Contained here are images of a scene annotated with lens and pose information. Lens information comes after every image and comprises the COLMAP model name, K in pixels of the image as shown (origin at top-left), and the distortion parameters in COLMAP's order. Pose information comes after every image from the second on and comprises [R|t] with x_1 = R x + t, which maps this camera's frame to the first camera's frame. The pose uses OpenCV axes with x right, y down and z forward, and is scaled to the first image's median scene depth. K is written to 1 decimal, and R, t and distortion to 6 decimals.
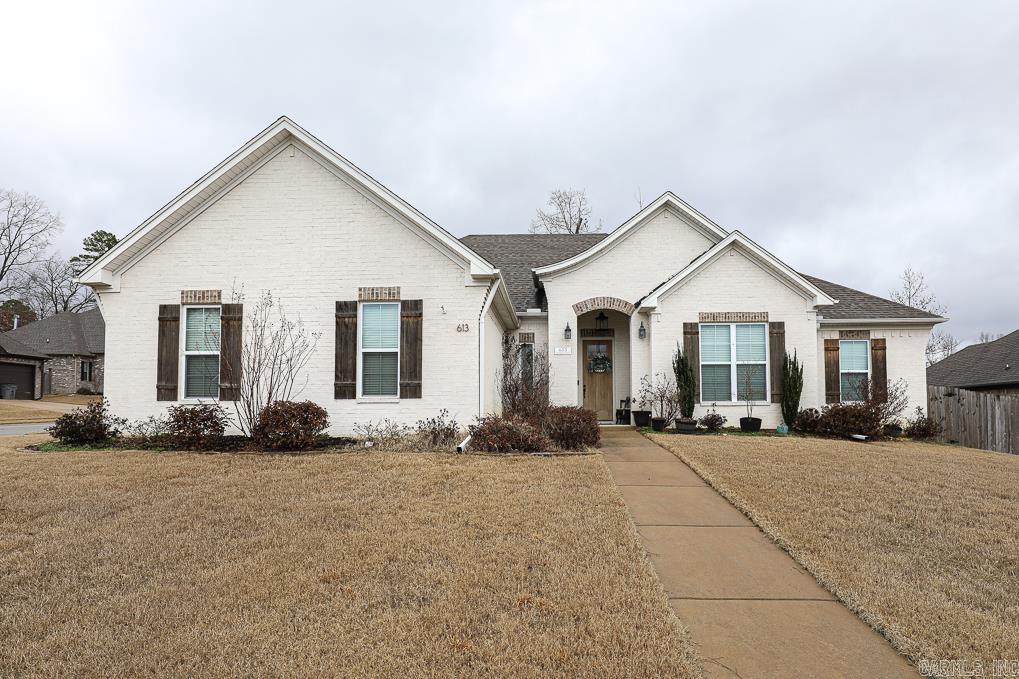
lens RADIAL K [[597.8, 0, 510.3], [0, 597.8, 417.0], [0, 0, 1]] dist [-0.008004, -0.000956]
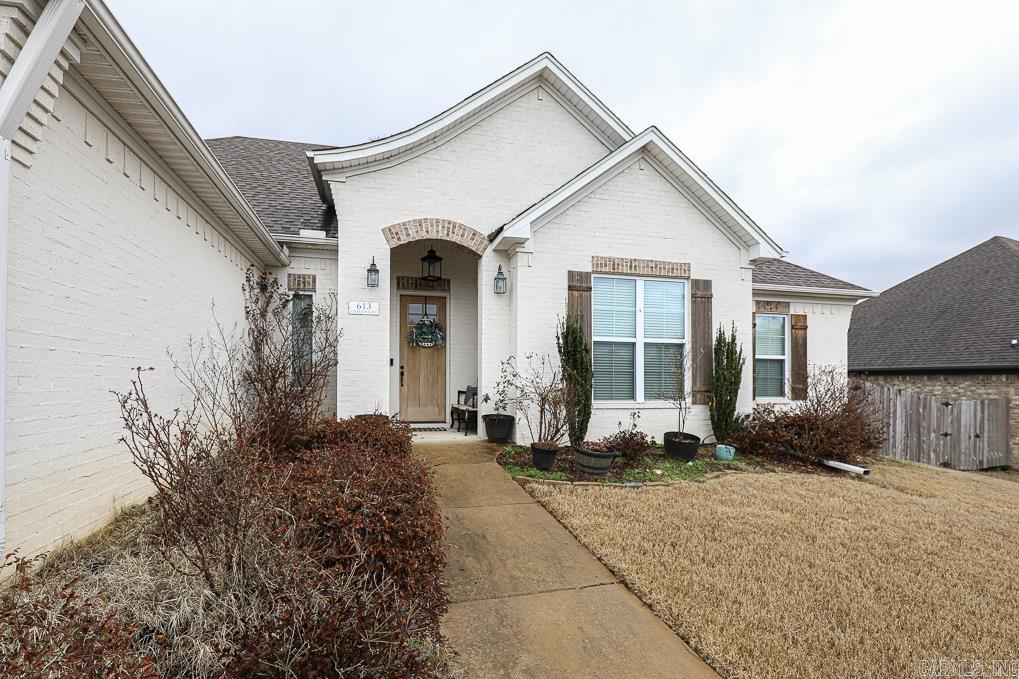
lens RADIAL K [[494.3, 0, 488.5], [0, 494.3, 377.7], [0, 0, 1]] dist [-0.016989, -0.000070]
pose [[0.957675, 0.013513, 0.287535, 0.068220], [-0.014286, 0.999898, 0.000590, -0.046986], [-0.287498, -0.004673, 0.957770, 0.524751]]
